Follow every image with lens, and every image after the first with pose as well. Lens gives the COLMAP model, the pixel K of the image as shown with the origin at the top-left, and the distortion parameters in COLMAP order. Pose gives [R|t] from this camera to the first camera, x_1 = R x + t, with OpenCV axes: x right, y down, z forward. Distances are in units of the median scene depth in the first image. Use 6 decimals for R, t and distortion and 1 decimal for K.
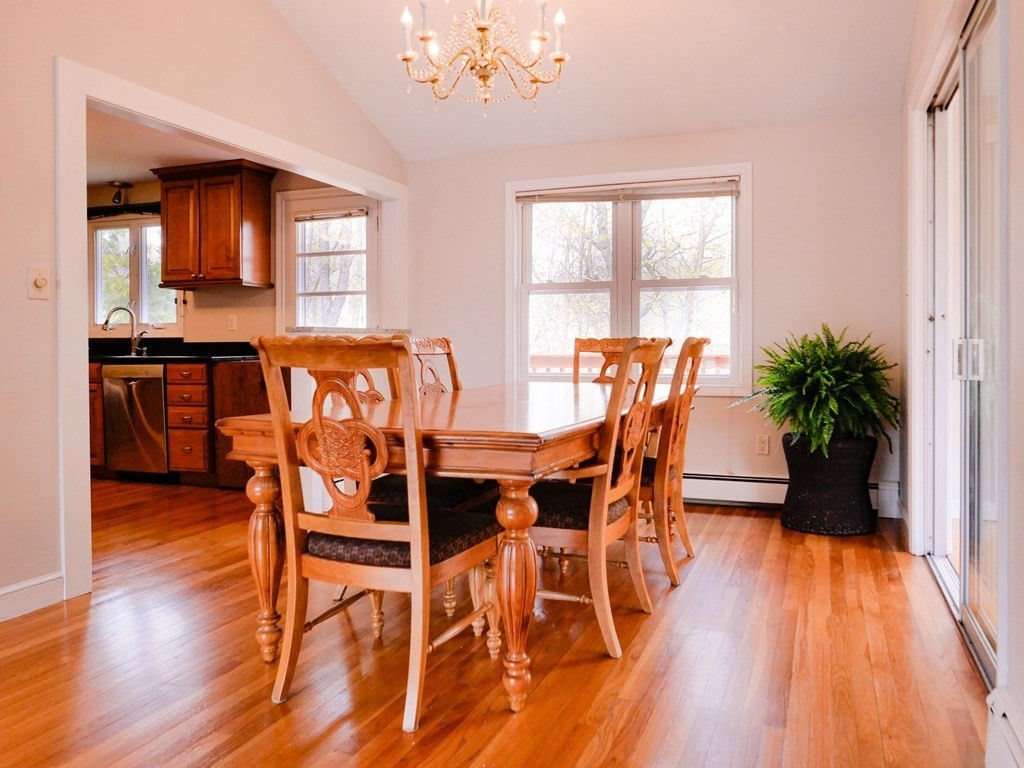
lens RADIAL K [[738.1, 0, 549.5], [0, 738.1, 366.0], [0, 0, 1]] dist [-0.010832, 0.004743]
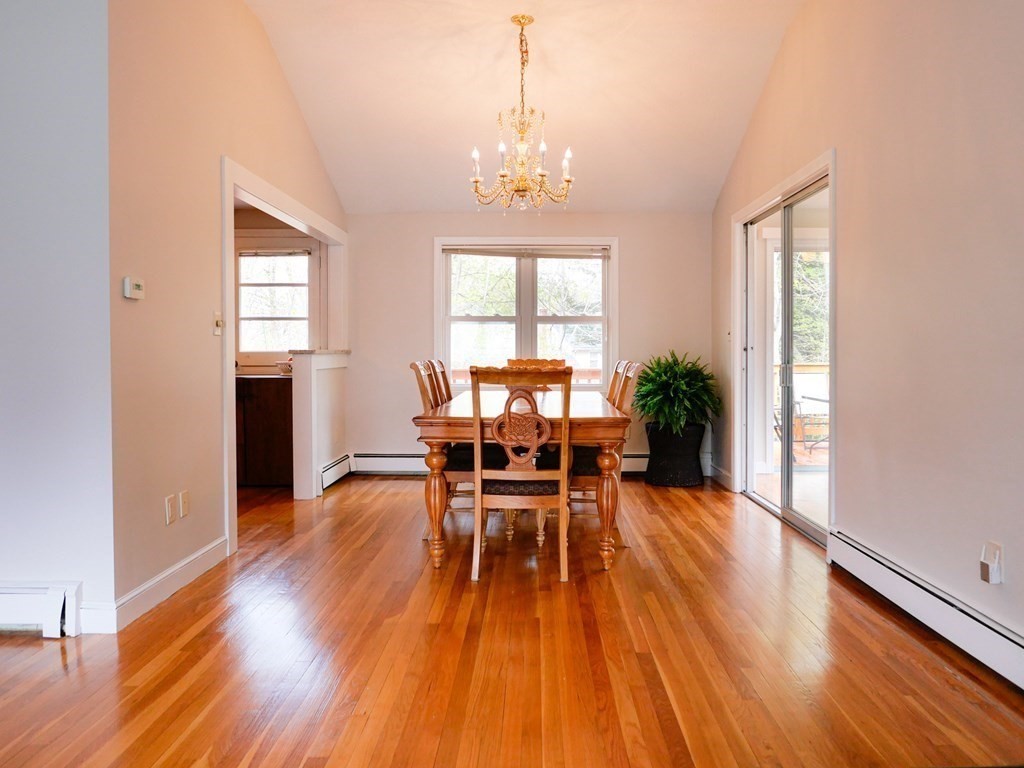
lens RADIAL K [[738.1, 0, 511.4], [0, 738.1, 378.7], [0, 0, 1]] dist [-0.010832, 0.004743]
pose [[0.944907, -0.008050, 0.327239, -0.447009], [0.005628, 0.999949, 0.008348, -0.013290], [-0.327290, -0.006046, 0.944905, -0.338927]]
